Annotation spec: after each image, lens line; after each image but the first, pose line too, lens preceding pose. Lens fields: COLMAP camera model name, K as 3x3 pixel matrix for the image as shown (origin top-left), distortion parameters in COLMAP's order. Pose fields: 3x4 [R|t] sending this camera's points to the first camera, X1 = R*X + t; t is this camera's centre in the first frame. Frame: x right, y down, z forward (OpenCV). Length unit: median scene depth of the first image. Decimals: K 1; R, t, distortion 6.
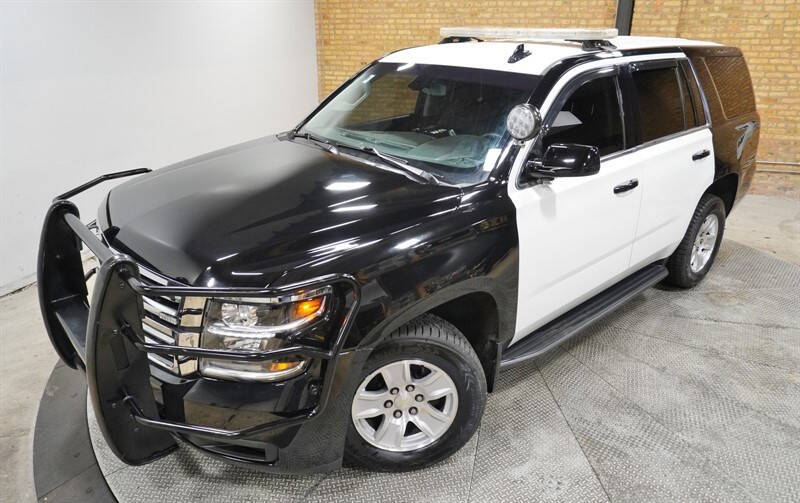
lens RADIAL K [[555.1, 0, 401.9], [0, 555.1, 260.4], [0, 0, 1]] dist [-0.006224, 0.003813]
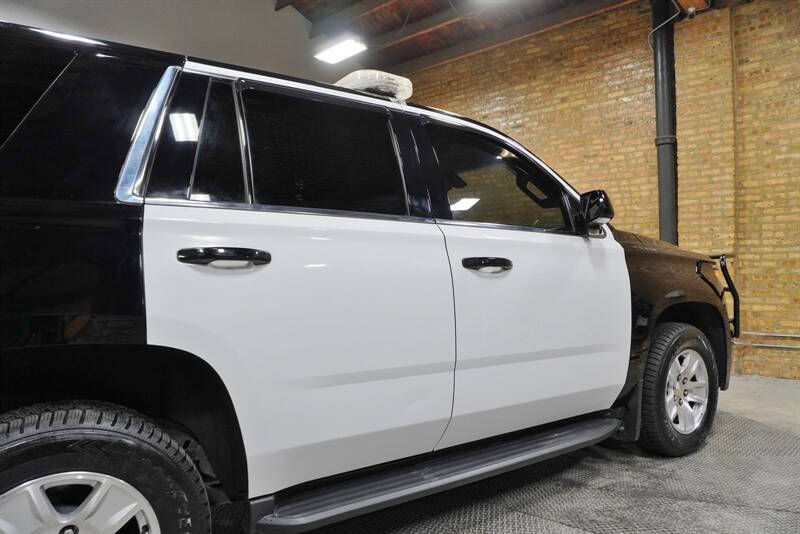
lens RADIAL K [[539.5, 0, 400.9], [0, 539.5, 269.7], [0, 0, 1]] dist [-0.034755, 0.027812]
pose [[0.931722, -0.015361, -0.362848, 0.321974], [-0.120932, 0.928966, -0.349855, 0.045836], [0.342447, 0.369847, 0.863680, 0.199579]]
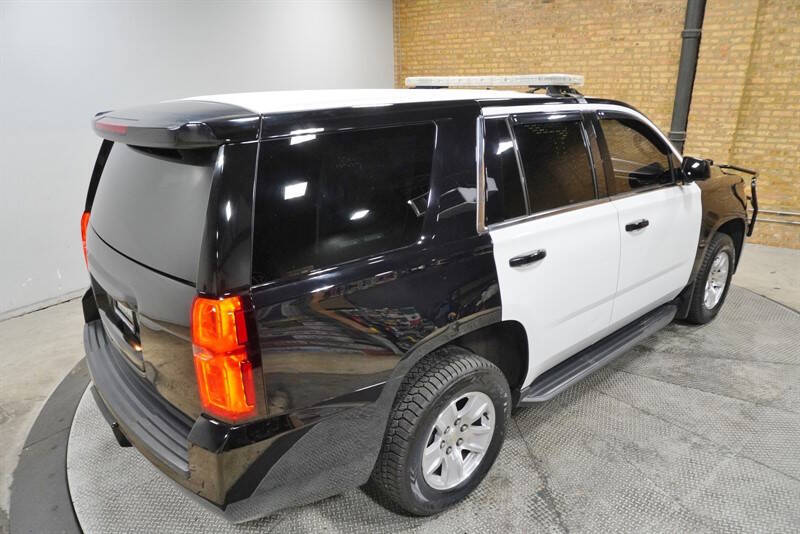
lens RADIAL K [[539.5, 0, 400.9], [0, 539.5, 269.7], [0, 0, 1]] dist [-0.034755, 0.027812]
pose [[0.966423, 0.069543, -0.247369, 0.177307], [-0.082591, 0.995666, -0.042756, 0.000404], [0.243323, 0.061751, 0.967978, 0.000791]]
